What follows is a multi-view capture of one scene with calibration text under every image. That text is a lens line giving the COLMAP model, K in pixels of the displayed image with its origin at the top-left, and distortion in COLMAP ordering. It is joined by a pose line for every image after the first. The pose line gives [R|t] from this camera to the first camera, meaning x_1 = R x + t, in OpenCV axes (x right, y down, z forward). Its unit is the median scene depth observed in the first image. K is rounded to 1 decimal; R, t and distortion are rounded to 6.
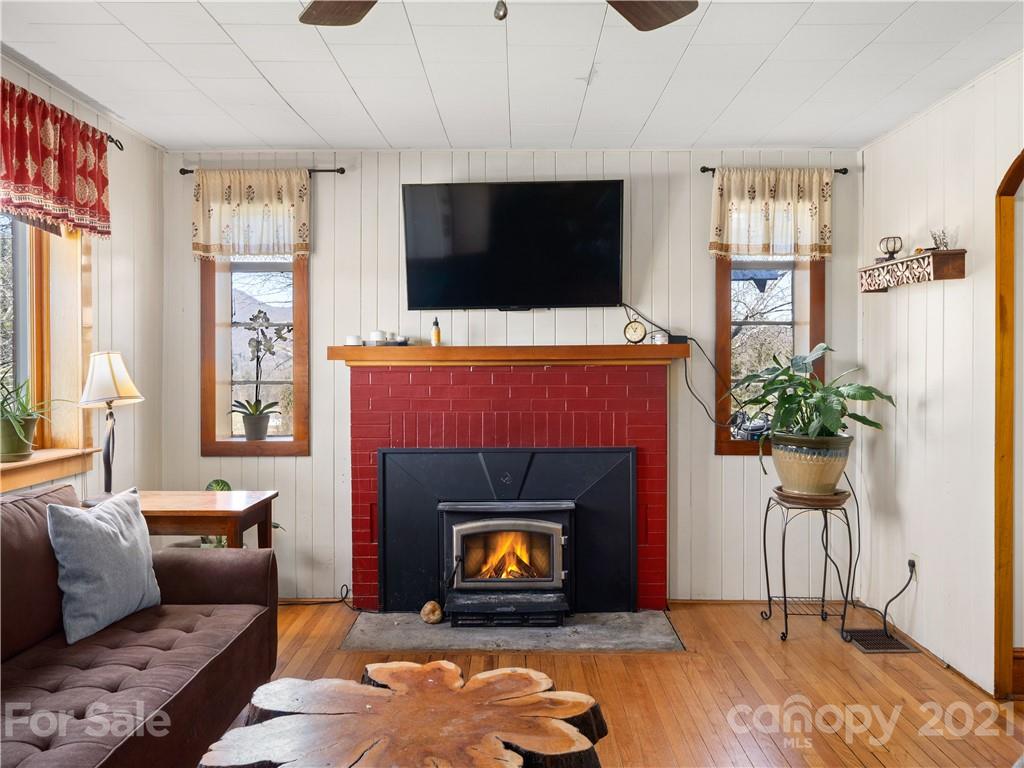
lens RADIAL K [[804.8, 0, 514.2], [0, 804.8, 360.2], [0, 0, 1]] dist [0.004801, -0.001449]
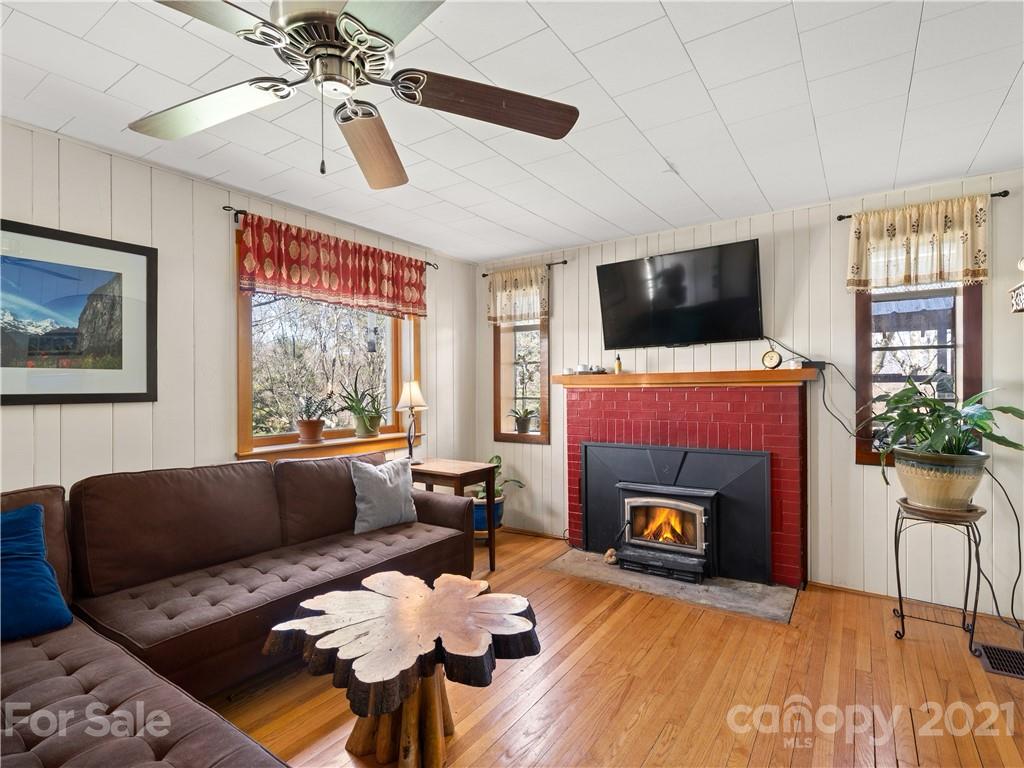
lens RADIAL K [[522.6, 0, 512.0], [0, 522.6, 385.1], [0, 0, 1]] dist [0.001734, 0.000434]
pose [[0.827875, -0.006803, -0.560871, 0.276891], [0.008391, 0.999965, 0.000257, 0.000340], [0.560849, -0.004920, 0.827903, 0.111968]]
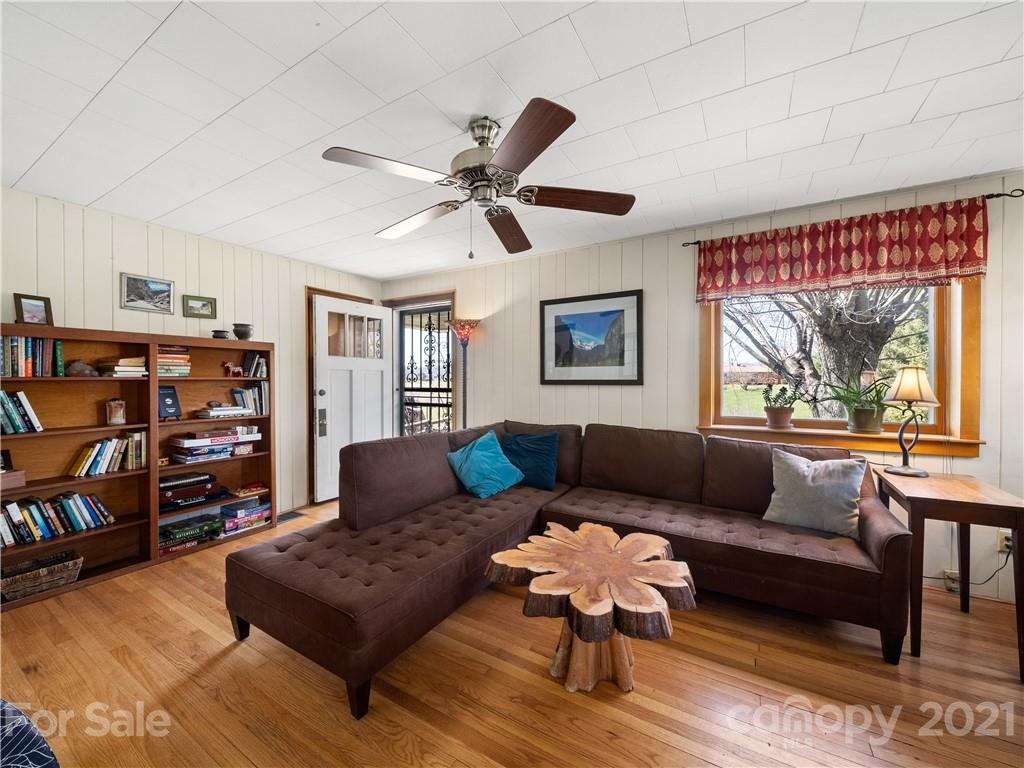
lens RADIAL K [[405.2, 0, 511.1], [0, 405.2, 382.7], [0, 0, 1]] dist [-0.006788, 0.000067]
pose [[-0.513684, 0.008582, -0.857937, 0.367552], [0.005971, 0.999962, 0.006428, 0.005361], [0.857959, -0.001820, -0.513715, 0.594516]]
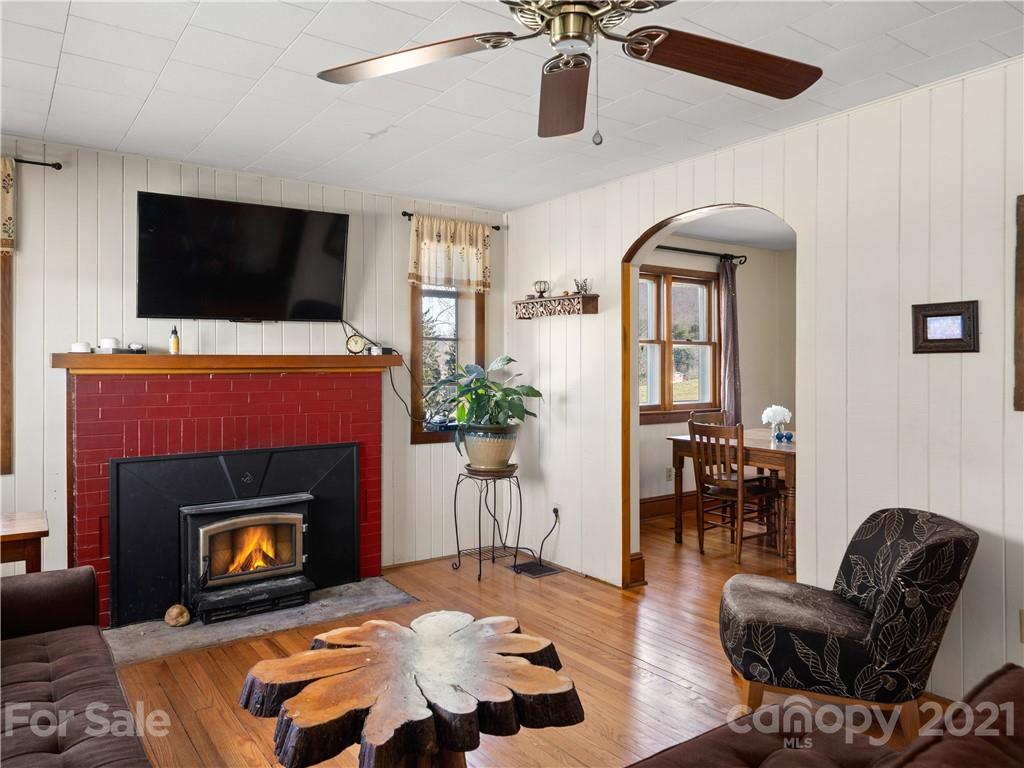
lens RADIAL K [[726.1, 0, 516.2], [0, 726.1, 362.2], [0, 0, 1]] dist [0.006403, 0.002262]
pose [[0.805931, 0.004912, 0.591989, -0.297705], [0.000241, 0.999963, -0.008625, 0.000460], [-0.592009, 0.007094, 0.805900, 0.002314]]
